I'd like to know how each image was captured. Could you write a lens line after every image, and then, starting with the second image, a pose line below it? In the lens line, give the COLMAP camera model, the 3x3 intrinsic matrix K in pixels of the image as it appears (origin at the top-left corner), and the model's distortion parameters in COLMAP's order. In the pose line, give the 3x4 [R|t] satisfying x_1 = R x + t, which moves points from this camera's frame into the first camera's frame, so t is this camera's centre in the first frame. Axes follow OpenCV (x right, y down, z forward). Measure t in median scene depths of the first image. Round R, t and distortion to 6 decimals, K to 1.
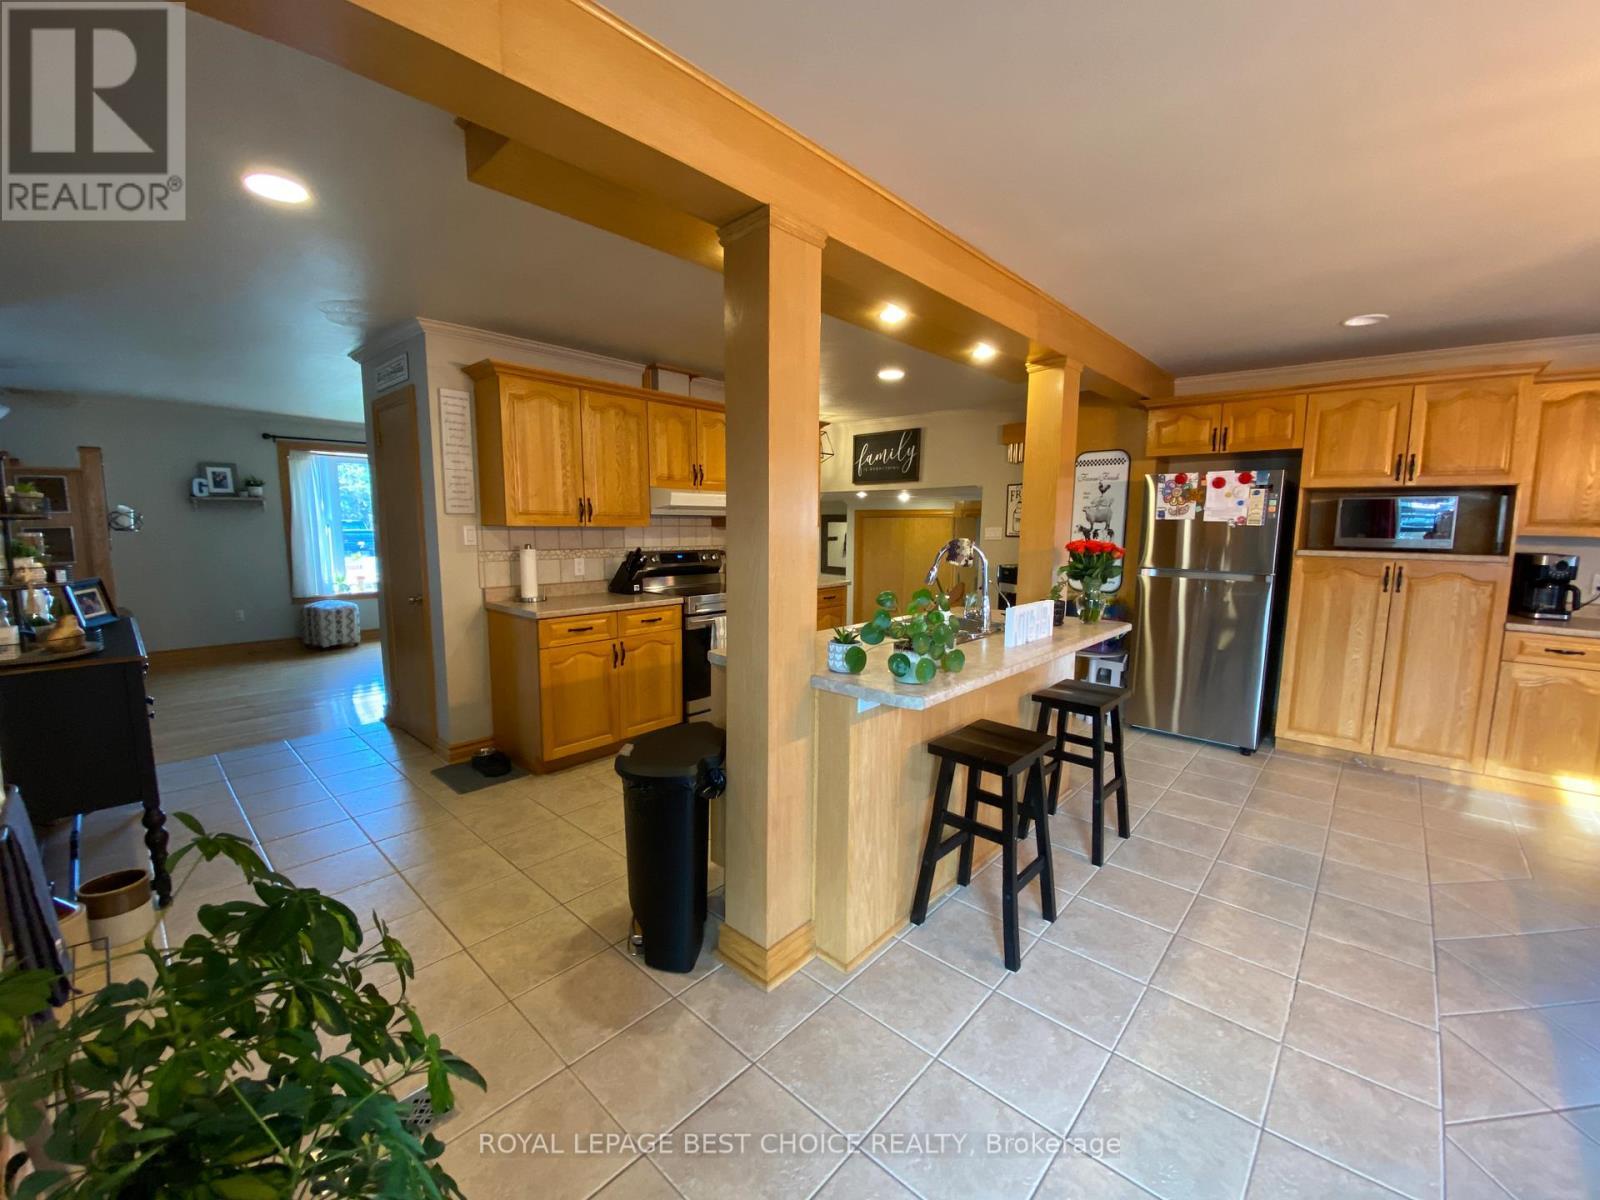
lens RADIAL K [[646.0, 0, 797.5], [0, 646.0, 603.2], [0, 0, 1]] dist [0.001975, -0.000228]
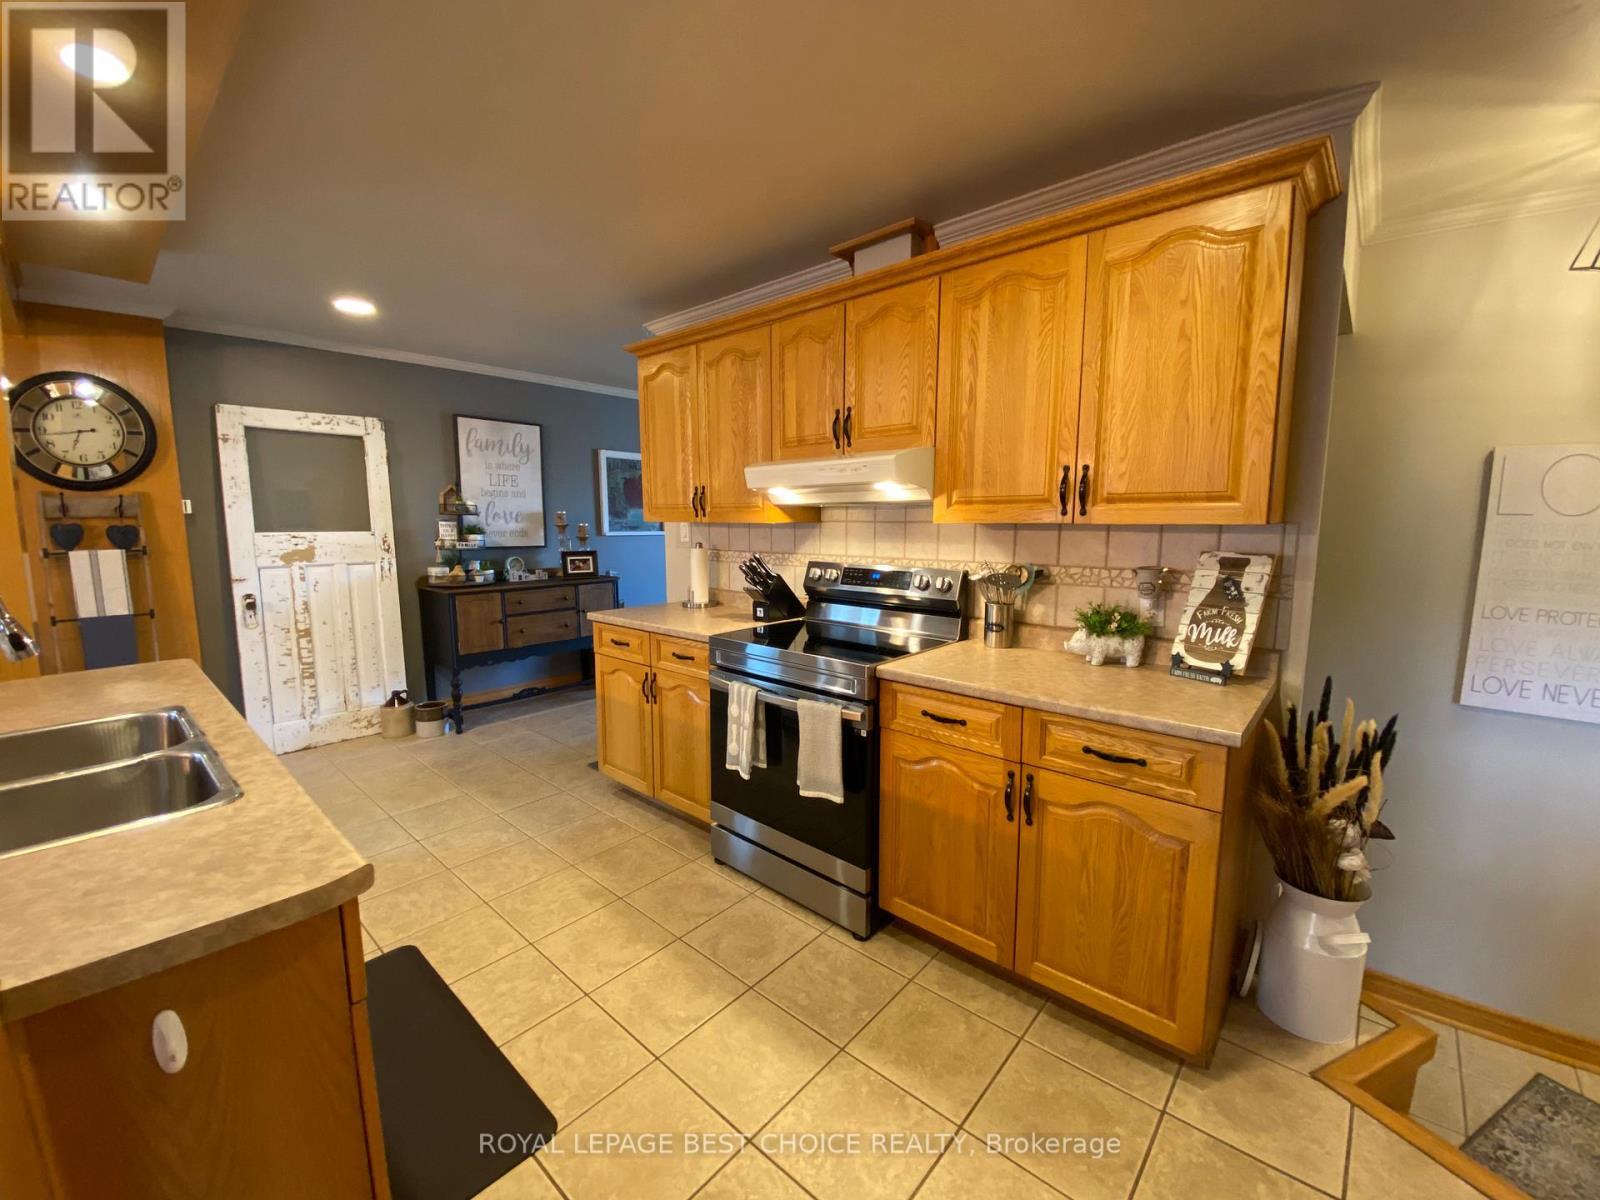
lens RADIAL K [[646.0, 0, 795.6], [0, 646.0, 599.4], [0, 0, 1]] dist [0.001975, -0.000228]
pose [[-0.000412, 0.124119, -0.992267, 0.422395], [-0.115861, 0.985579, 0.123331, -0.126026], [0.993265, 0.115016, 0.013974, 1.024368]]
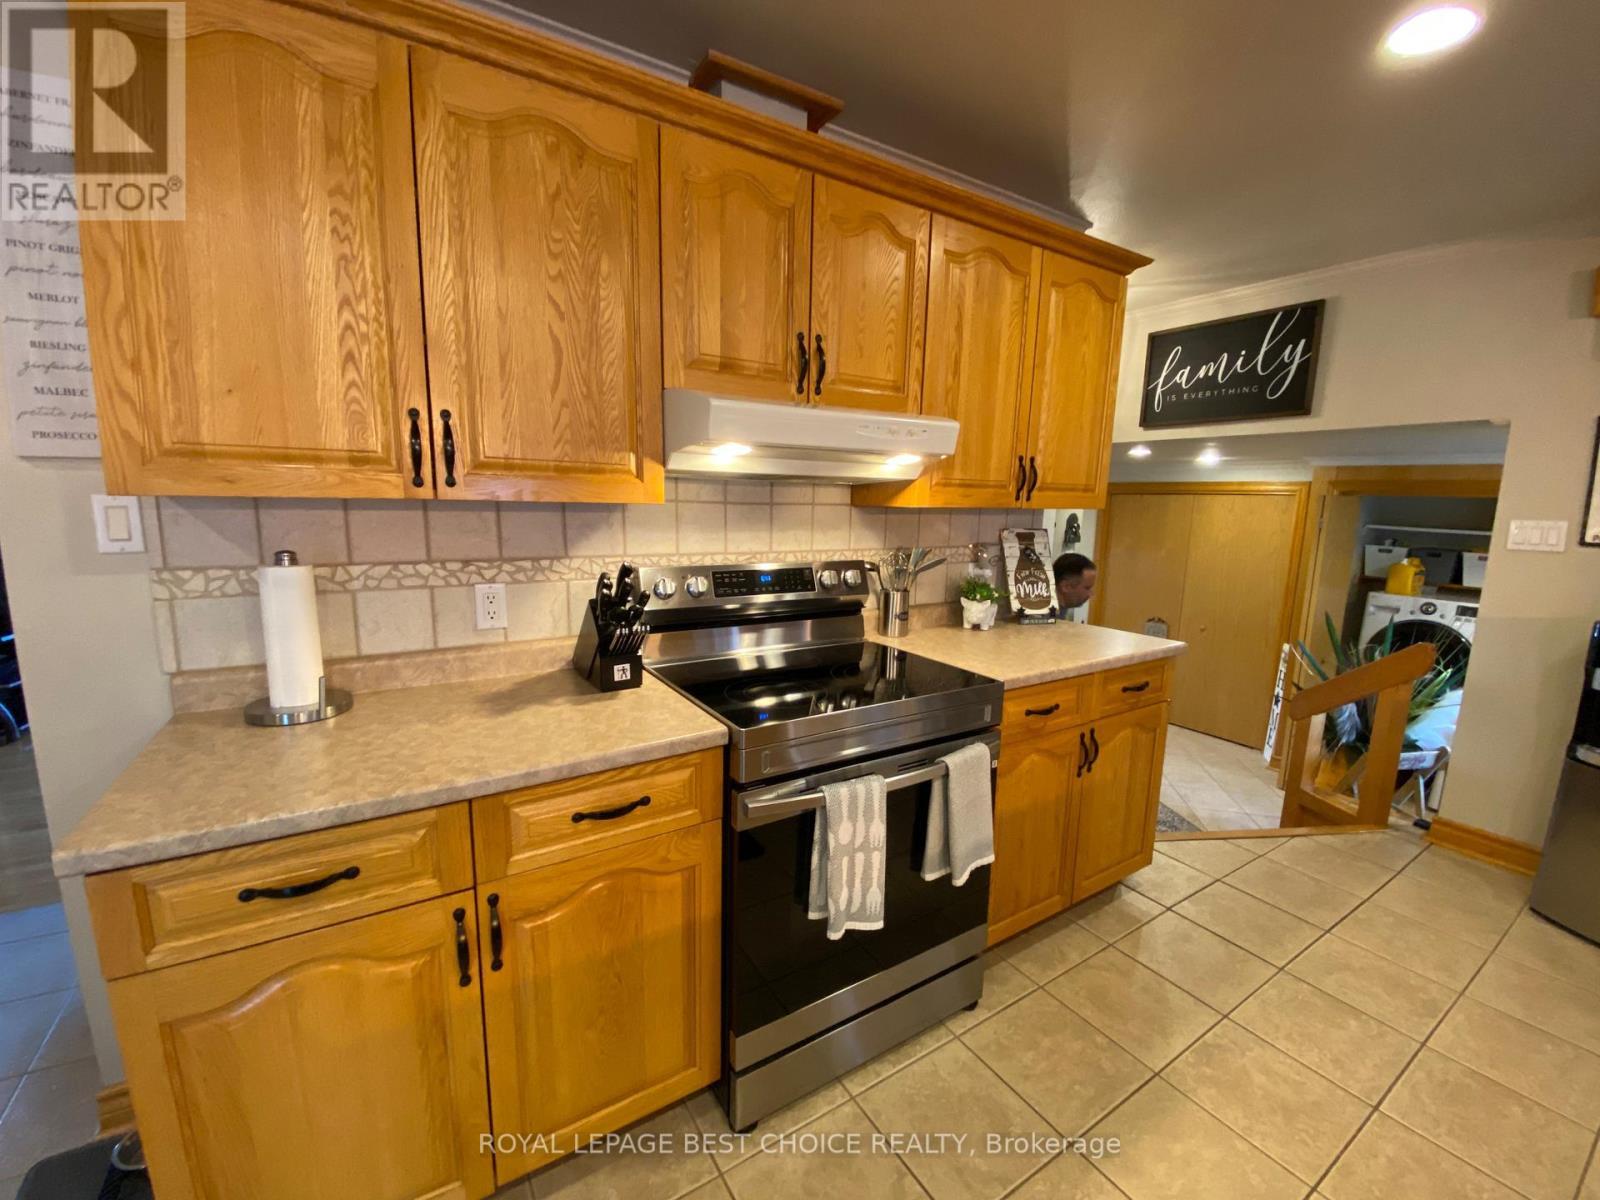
lens RADIAL K [[646.0, 0, 794.7], [0, 646.0, 603.1], [0, 0, 1]] dist [0.001975, -0.000228]
pose [[0.962477, 0.057769, -0.265141, -0.061978], [-0.048168, 0.997931, 0.042577, -0.083527], [0.267053, -0.028208, 0.963269, 0.679444]]
